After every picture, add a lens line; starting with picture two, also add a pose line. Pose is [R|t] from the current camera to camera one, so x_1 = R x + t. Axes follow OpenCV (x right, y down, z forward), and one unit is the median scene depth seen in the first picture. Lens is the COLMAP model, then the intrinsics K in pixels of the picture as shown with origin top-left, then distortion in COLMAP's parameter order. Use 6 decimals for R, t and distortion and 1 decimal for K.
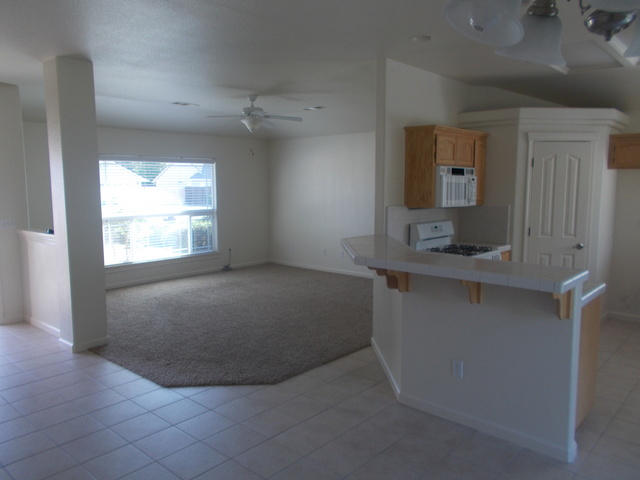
lens RADIAL K [[493.0, 0, 320.0], [0, 493.0, 240.0], [0, 0, 1]] dist [0.007525, 0.002816]
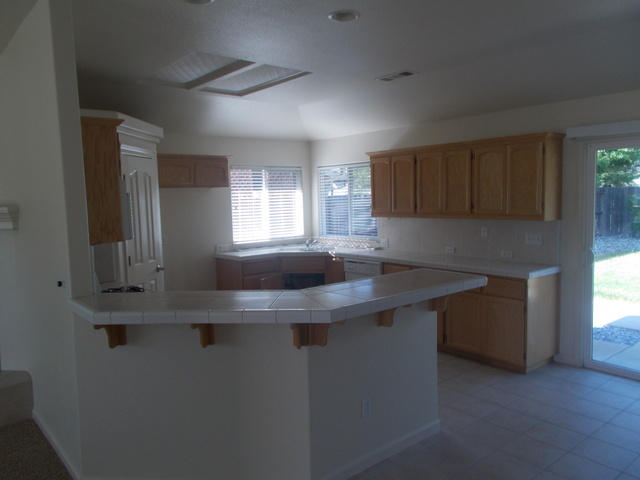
lens RADIAL K [[506.3, 0, 320.0], [0, 506.3, 240.0], [0, 0, 1]] dist [0.061471, 0.000843]
pose [[0.133058, -0.100887, 0.985960, -0.435614], [0.138363, 0.986955, 0.082317, -0.089170], [-0.981403, 0.125468, 0.145282, 0.643997]]
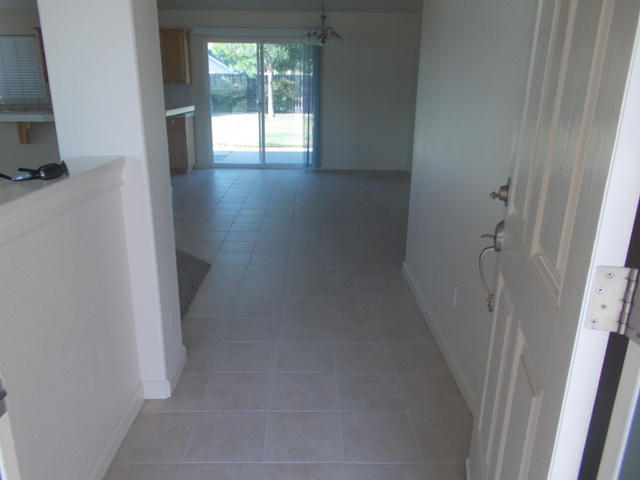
lens RADIAL K [[493.0, 0, 320.0], [0, 493.0, 240.0], [0, 0, 1]] dist [0.007525, 0.002816]
pose [[-0.679942, -0.233383, 0.695134, -0.967680], [0.074753, 0.920996, 0.382333, -0.099530], [-0.729446, 0.311927, -0.608778, 1.197487]]
